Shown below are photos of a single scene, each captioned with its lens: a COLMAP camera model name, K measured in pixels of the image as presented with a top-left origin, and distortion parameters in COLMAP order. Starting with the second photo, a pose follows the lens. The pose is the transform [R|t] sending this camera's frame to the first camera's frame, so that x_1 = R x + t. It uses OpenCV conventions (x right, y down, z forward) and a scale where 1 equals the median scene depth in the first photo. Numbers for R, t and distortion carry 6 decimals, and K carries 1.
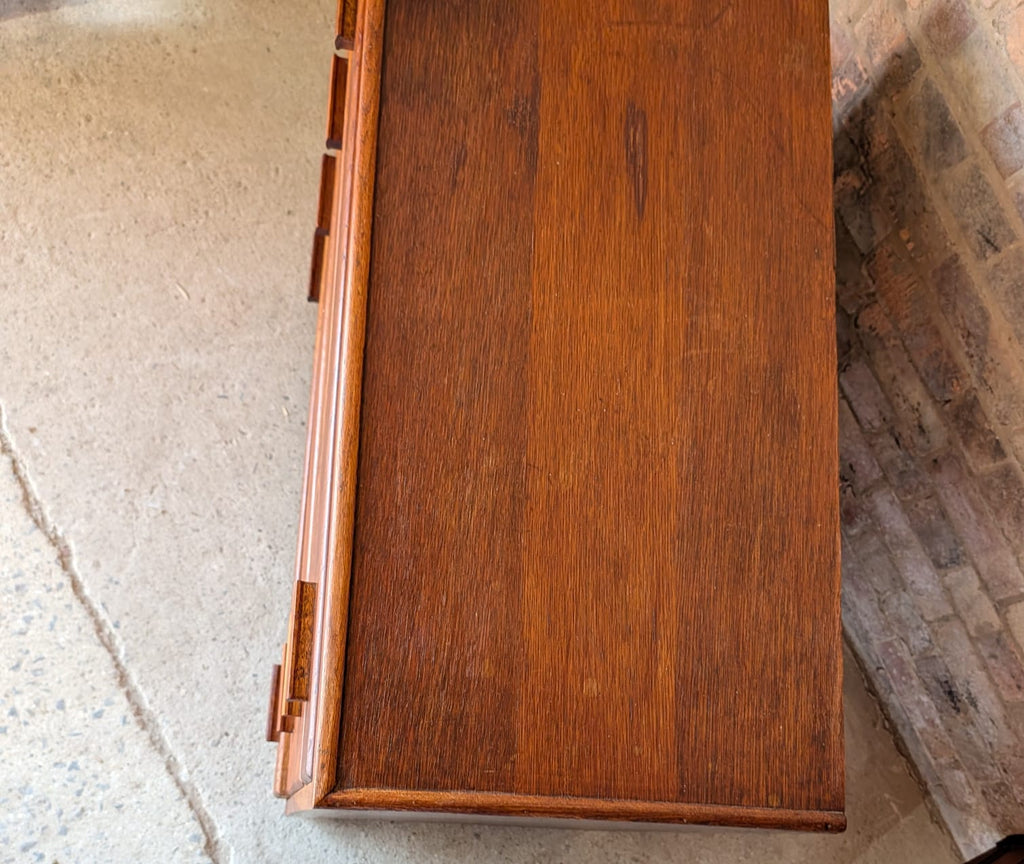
lens RADIAL K [[1095.7, 0, 561.9], [0, 1095.7, 432.1], [0, 0, 1]] dist [0.042483, -0.112555]
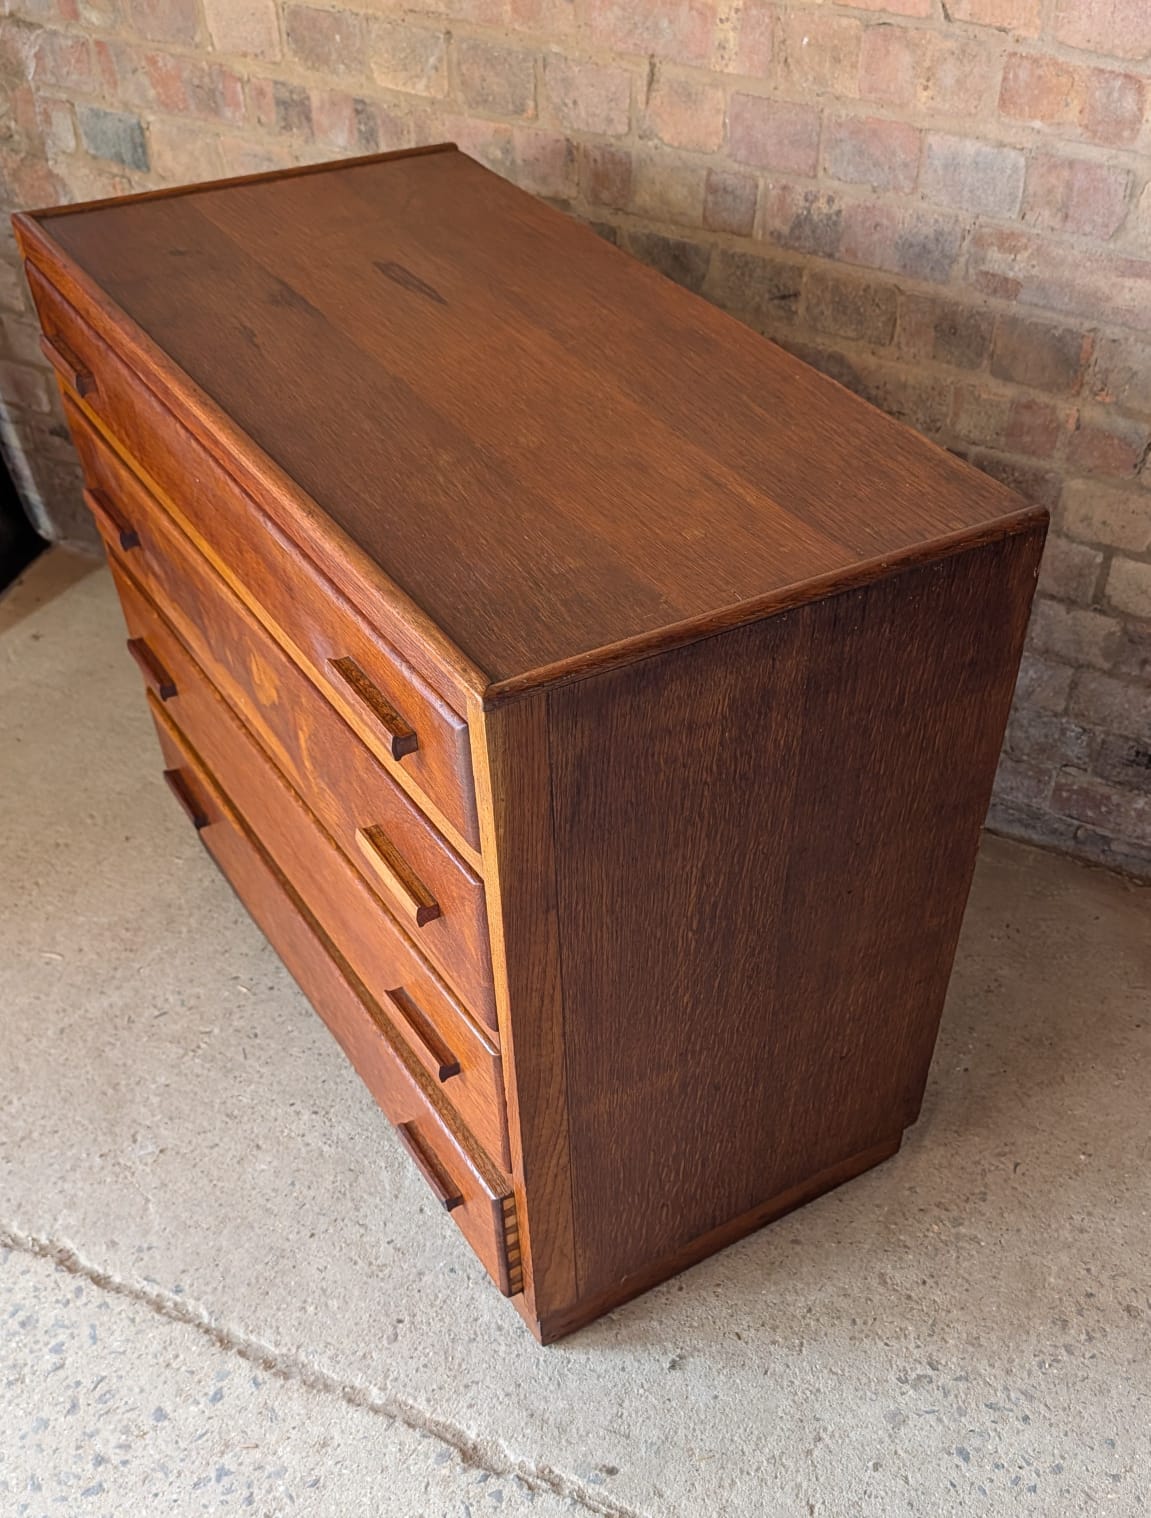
lens RADIAL K [[1489.1, 0, 578.8], [0, 1489.1, 823.1], [0, 0, 1]] dist [0.044539, -0.136545]
pose [[0.808229, -0.537694, 0.240108, -0.274400], [0.585424, 0.689631, -0.426250, 0.518791], [0.063606, 0.485072, 0.872158, 0.074687]]
